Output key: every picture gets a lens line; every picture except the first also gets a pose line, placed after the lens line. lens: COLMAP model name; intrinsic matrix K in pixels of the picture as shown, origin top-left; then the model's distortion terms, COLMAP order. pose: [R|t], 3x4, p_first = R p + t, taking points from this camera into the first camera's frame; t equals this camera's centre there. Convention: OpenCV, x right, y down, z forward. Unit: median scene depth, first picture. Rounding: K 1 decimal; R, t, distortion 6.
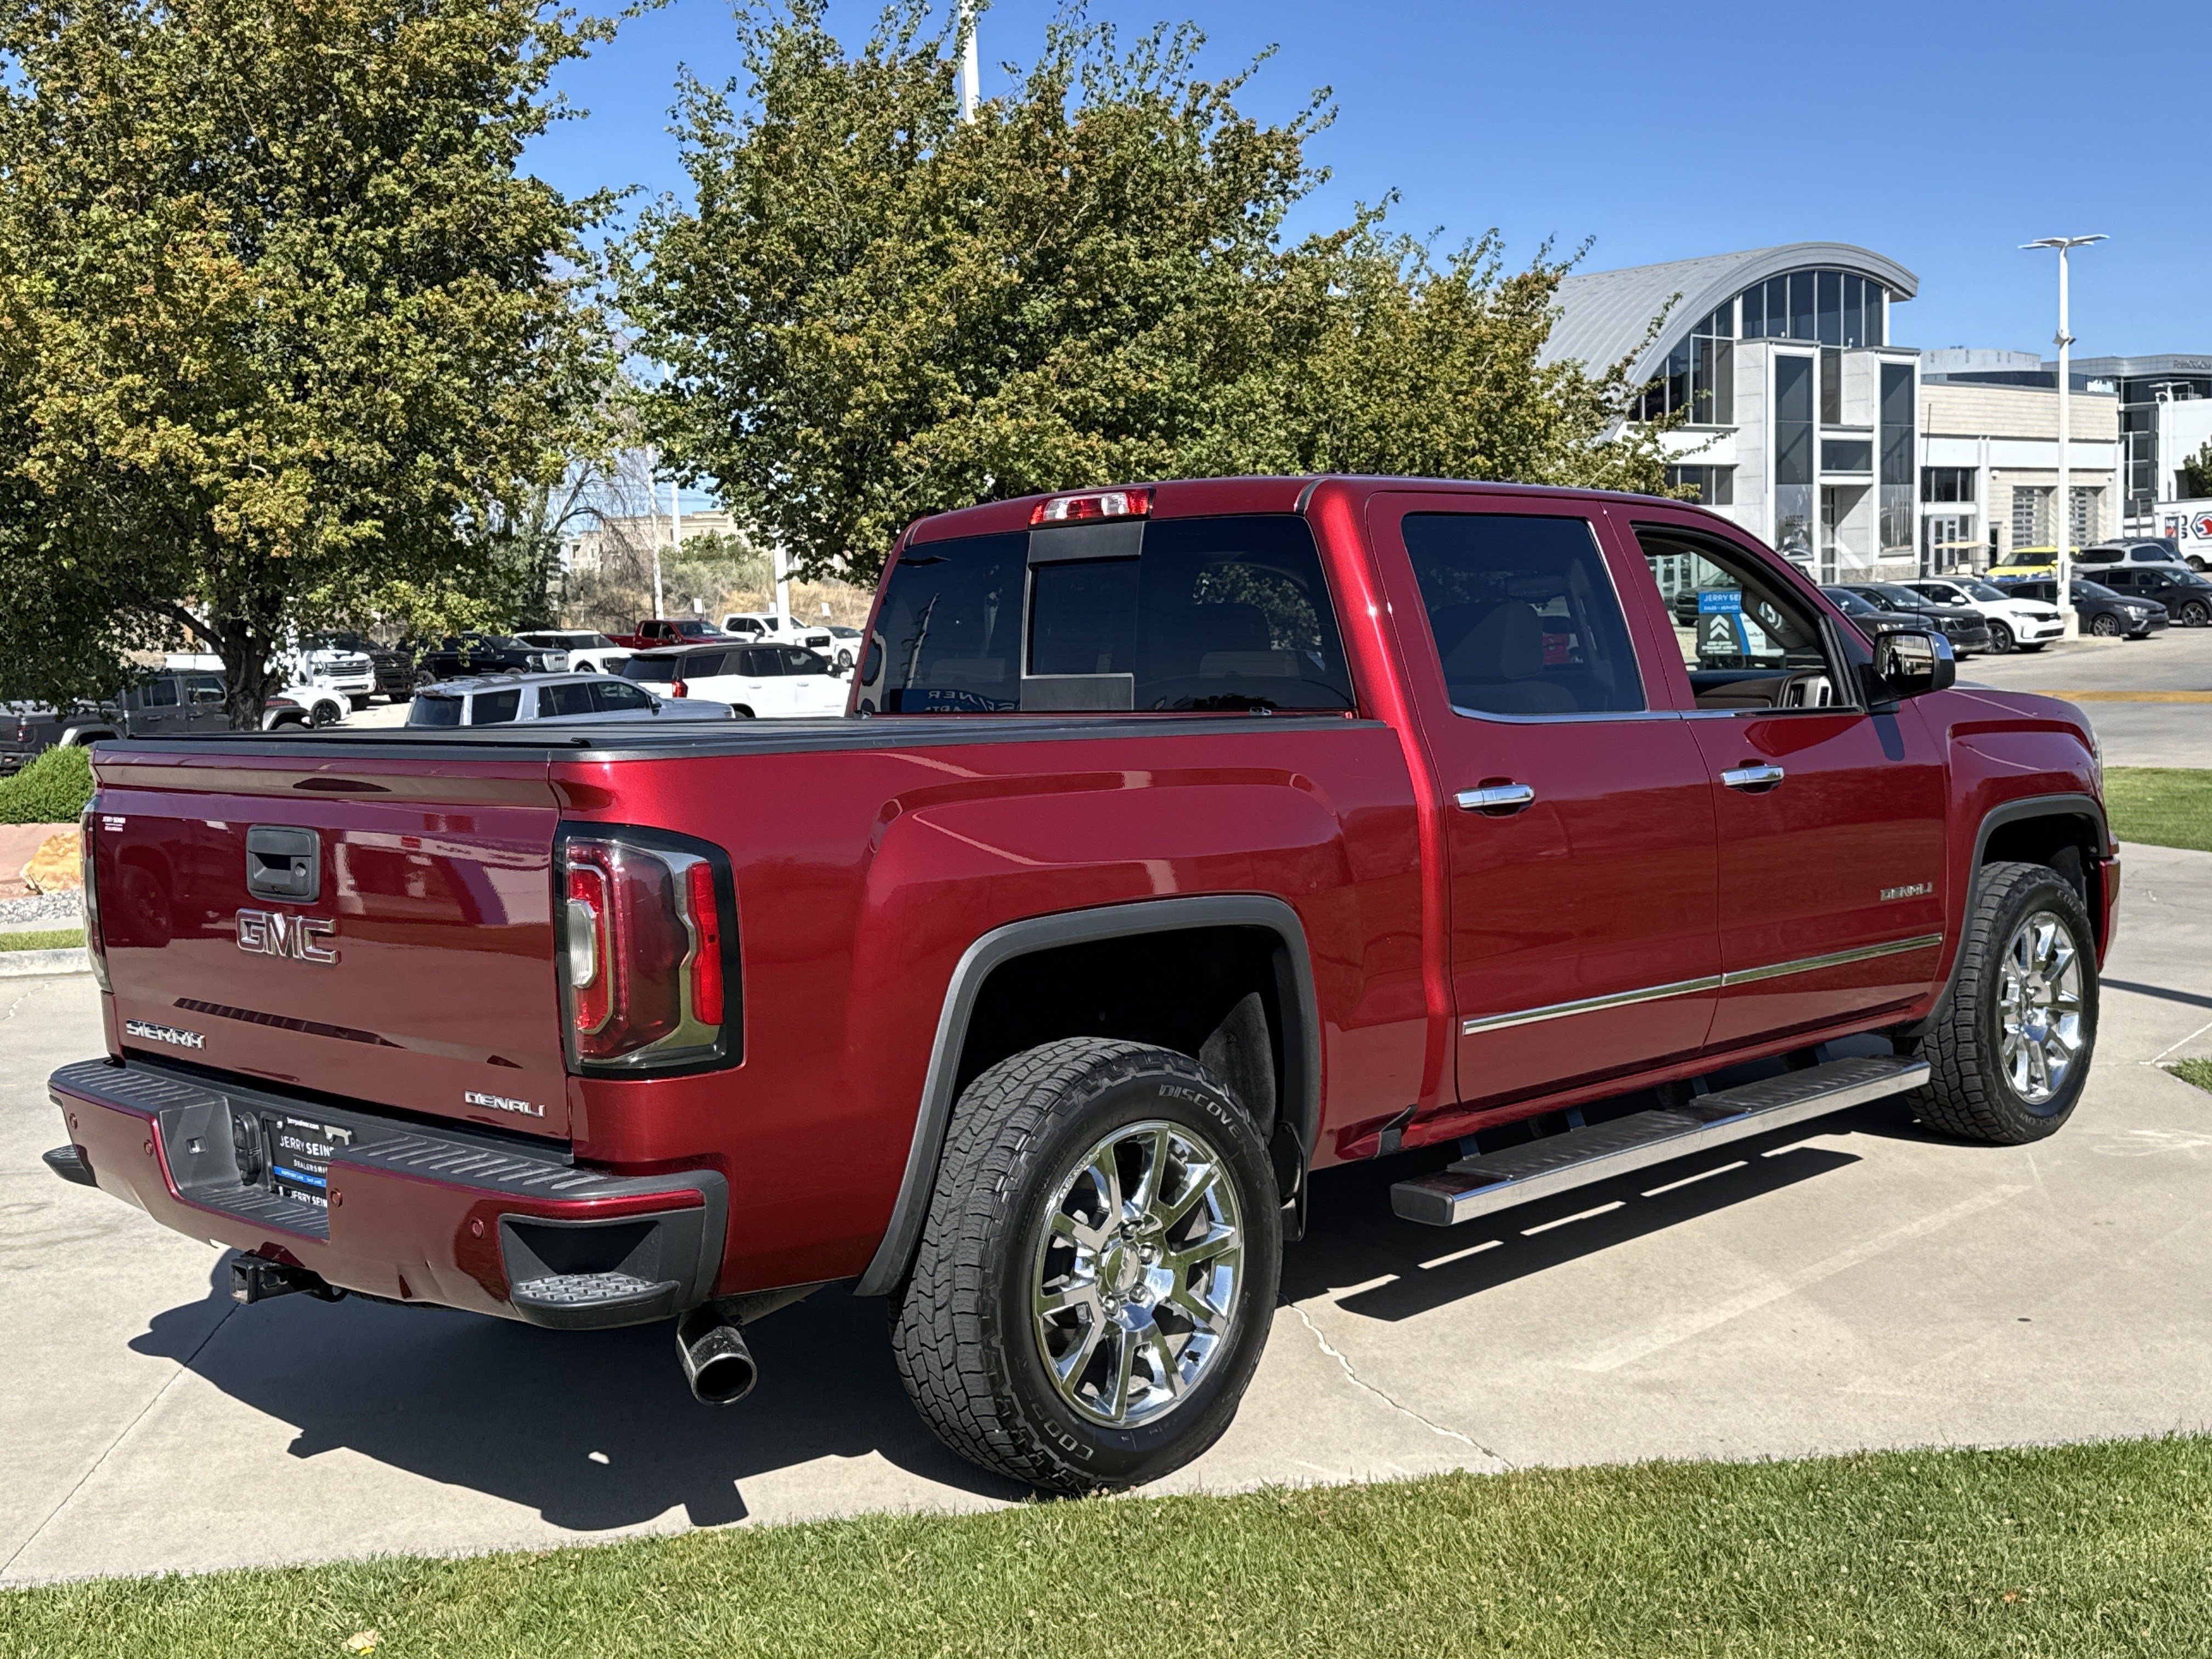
lens RADIAL K [[2430.2, 0, 1107.1], [0, 2430.2, 844.3], [0, 0, 1]] dist [0.044899, 0.000000]
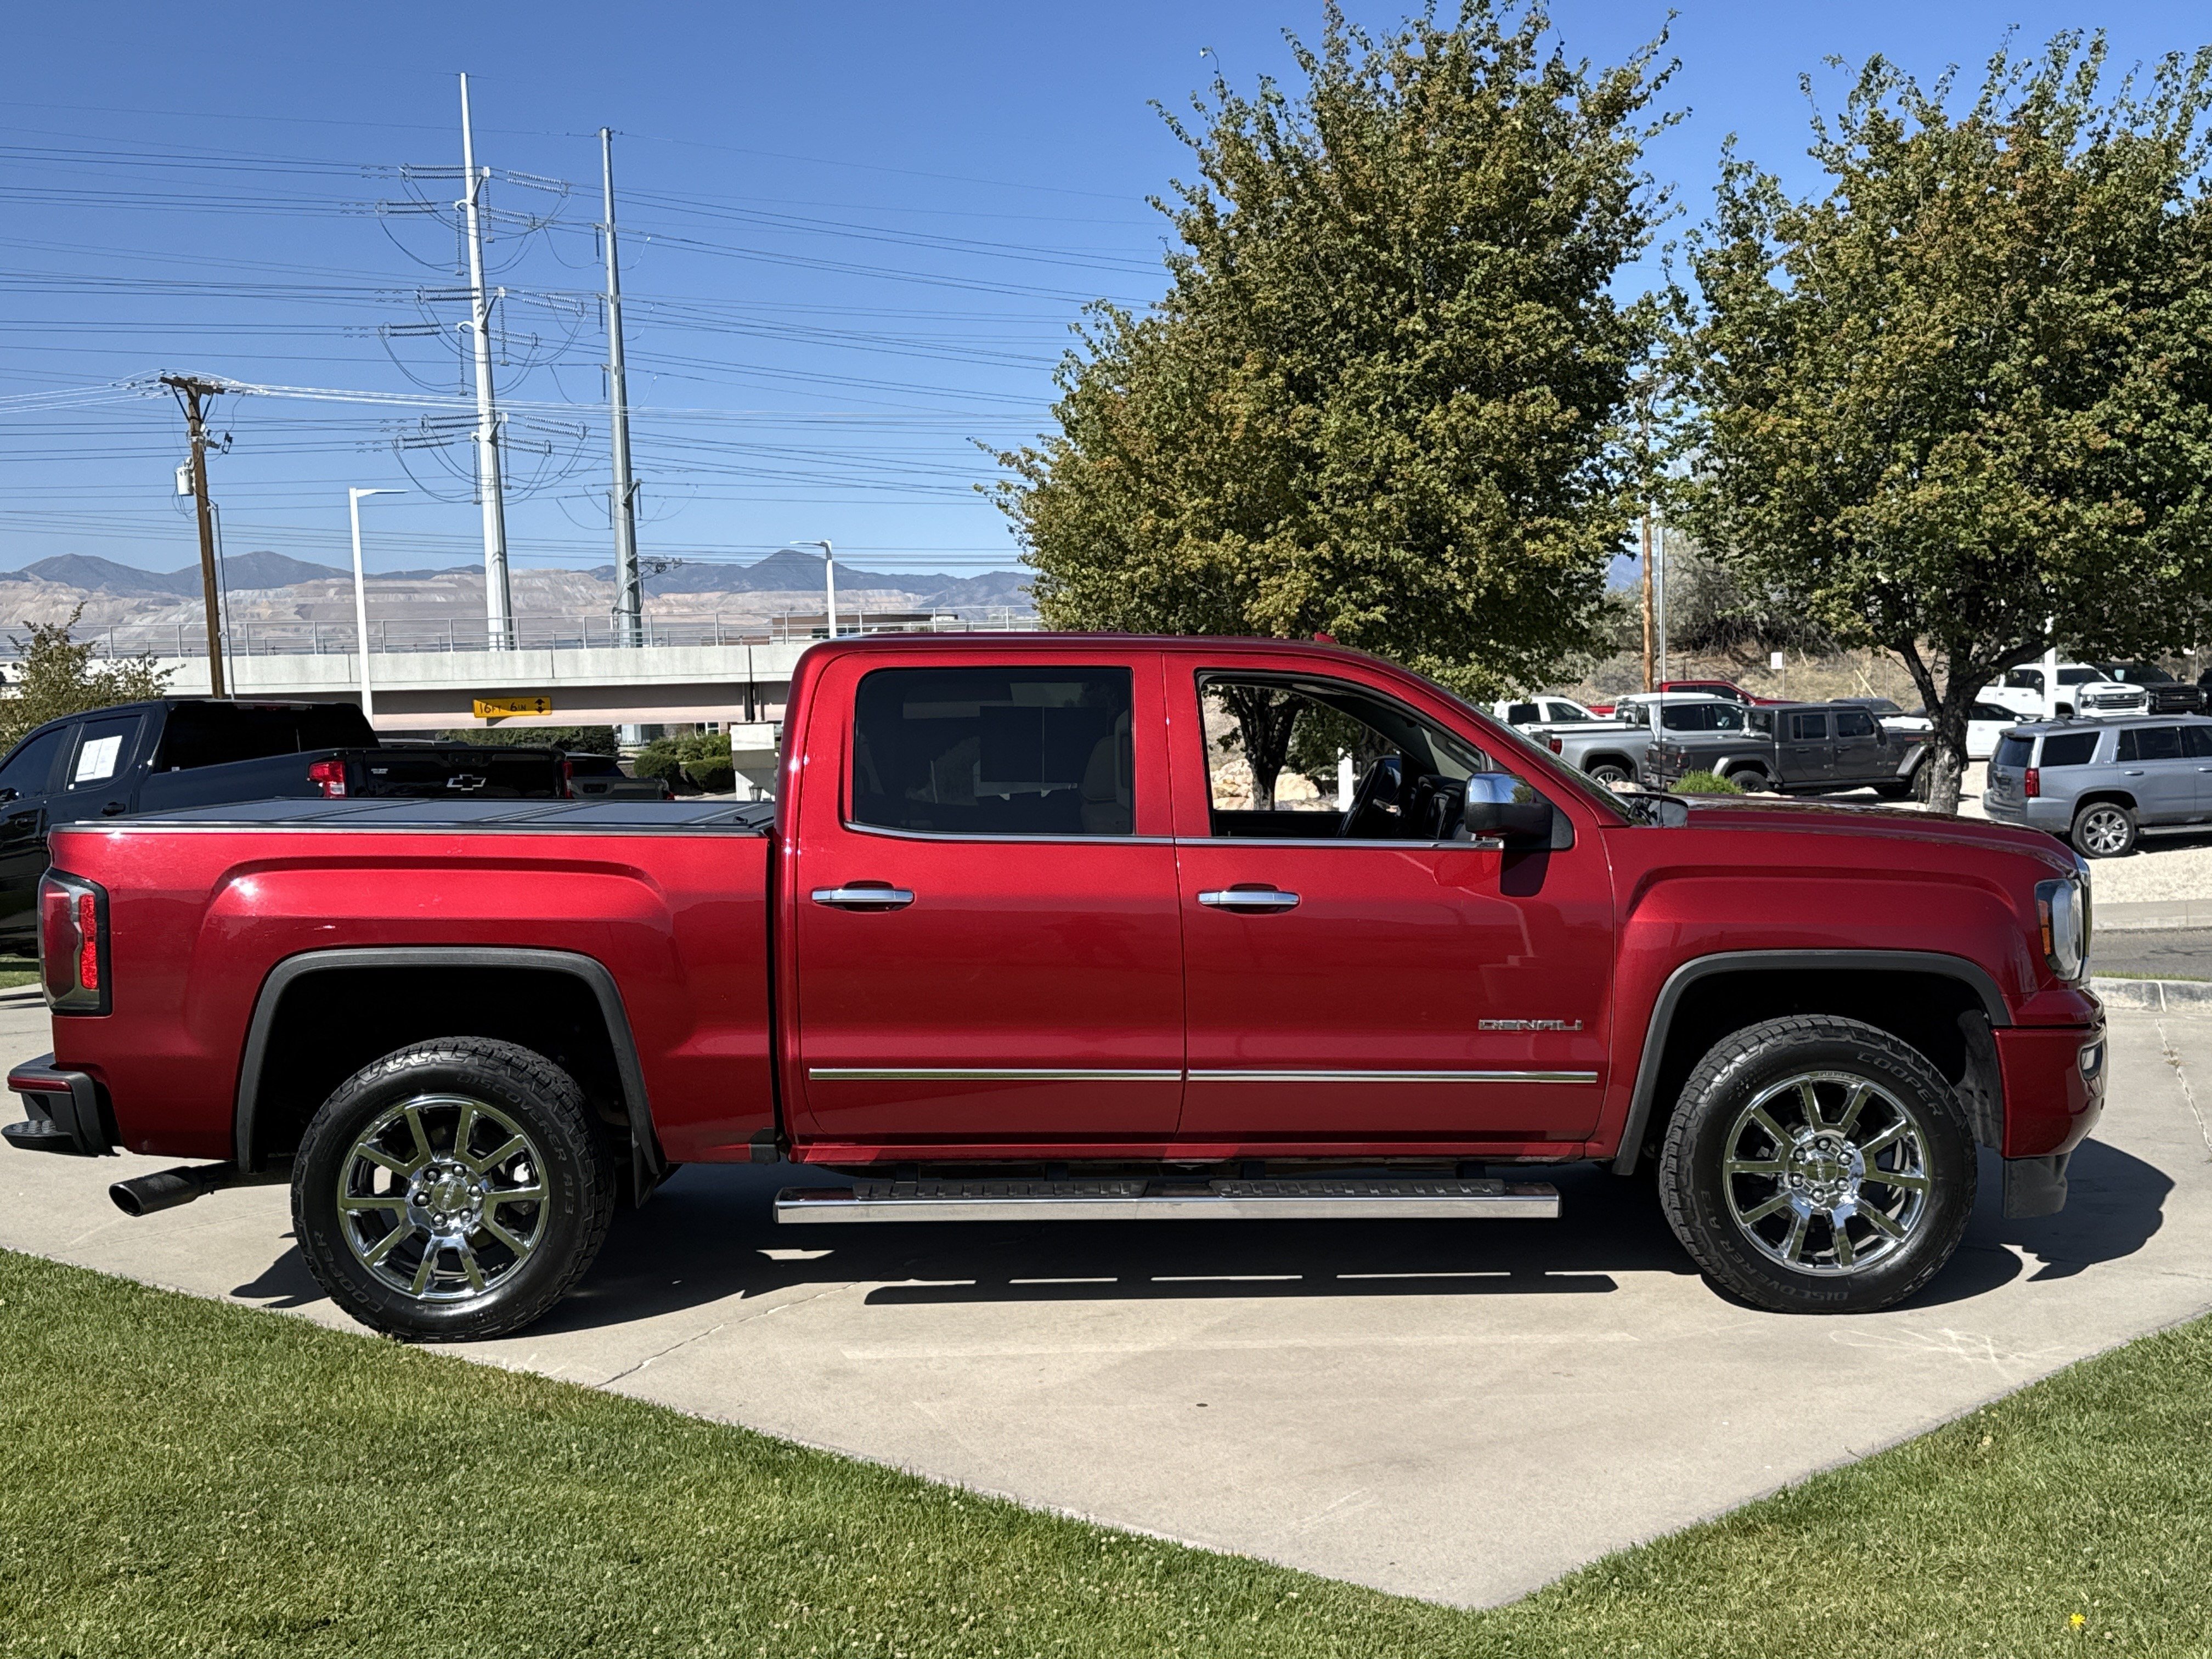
lens RADIAL K [[2430.2, 0, 1097.9], [0, 2430.2, 830.4], [0, 0, 1]] dist [0.044899, 0.000000]
pose [[0.702340, 0.051771, -0.709956, 1.010144], [-0.061107, 0.998055, 0.012328, -0.068527], [0.709214, 0.034725, 0.704138, 0.168626]]
